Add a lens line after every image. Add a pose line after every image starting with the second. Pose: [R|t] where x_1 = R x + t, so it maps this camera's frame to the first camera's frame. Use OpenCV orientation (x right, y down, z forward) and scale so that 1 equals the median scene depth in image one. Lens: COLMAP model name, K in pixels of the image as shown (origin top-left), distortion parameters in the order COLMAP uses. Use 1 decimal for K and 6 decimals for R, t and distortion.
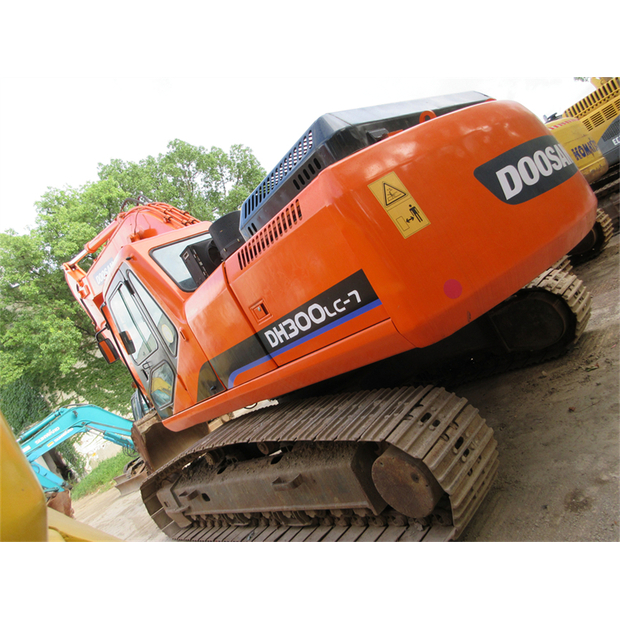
lens RADIAL K [[452.4, 0, 310.6], [0, 452.4, 304.8], [0, 0, 1]] dist [-0.011950, 0.008682]
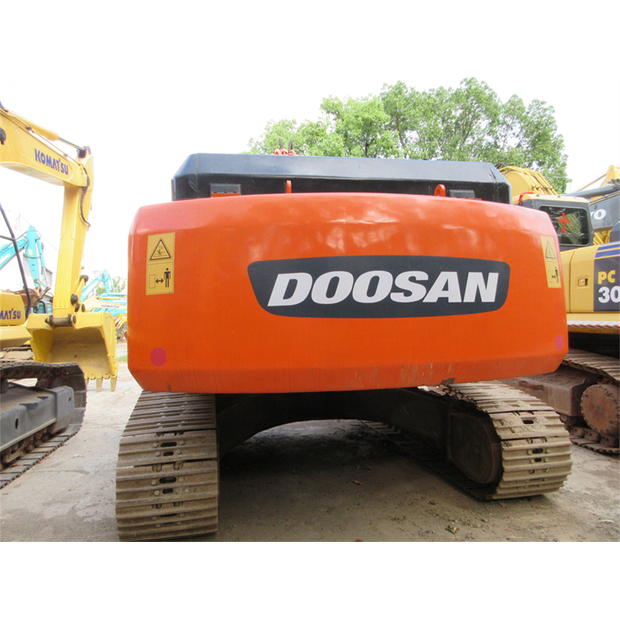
lens RADIAL K [[460.0, 0, 310.0], [0, 460.0, 310.0], [0, 0, 1]] dist [-0.011447, -0.003447]
pose [[0.770525, 0.467116, -0.433698, 0.887338], [-0.399568, 0.884094, 0.242328, -0.473562], [0.496625, -0.013427, 0.867861, 0.198610]]
